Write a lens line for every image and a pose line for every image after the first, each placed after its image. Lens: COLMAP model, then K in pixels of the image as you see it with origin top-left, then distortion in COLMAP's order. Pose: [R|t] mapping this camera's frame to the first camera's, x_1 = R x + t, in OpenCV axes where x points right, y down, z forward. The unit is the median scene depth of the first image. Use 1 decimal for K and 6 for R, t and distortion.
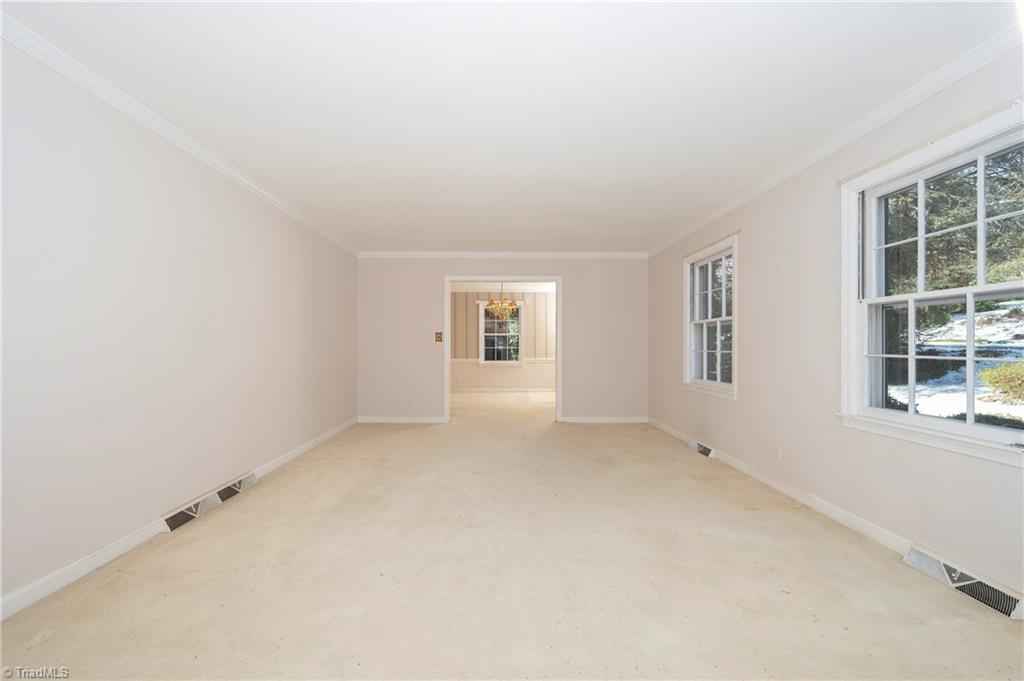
lens RADIAL K [[404.3, 0, 503.5], [0, 404.3, 341.9], [0, 0, 1]] dist [0.011294, 0.000011]
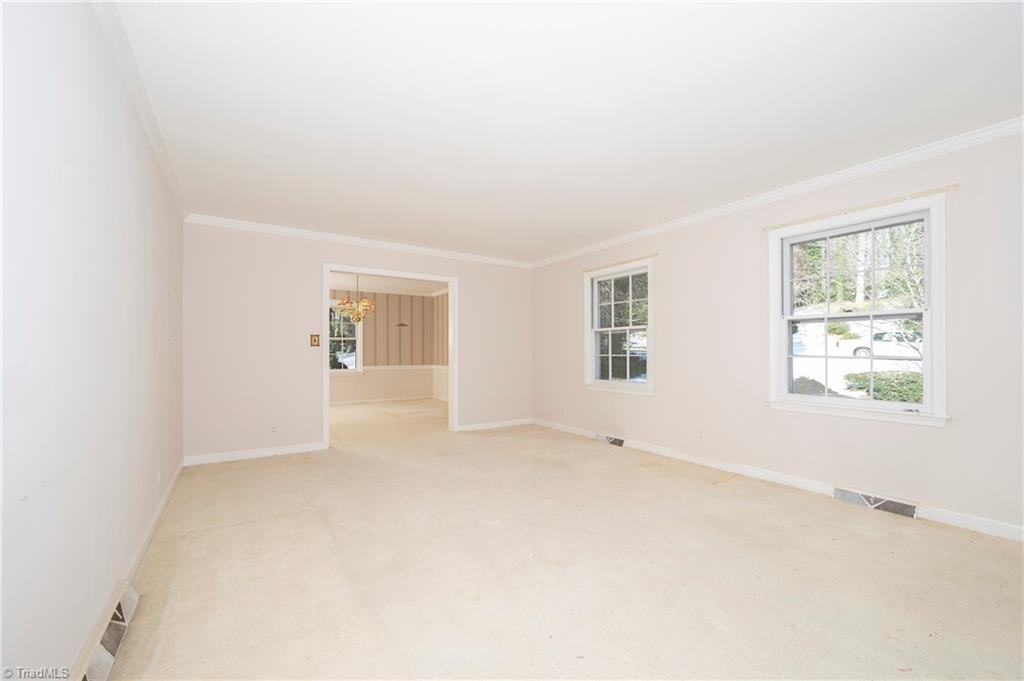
lens RADIAL K [[404.3, 0, 503.5], [0, 404.3, 341.9], [0, 0, 1]] dist [0.011294, 0.000011]
pose [[0.843258, 0.009660, 0.537422, -0.355922], [-0.001460, 0.999876, -0.015682, 0.003883], [-0.537507, 0.012439, 0.843168, 0.186069]]
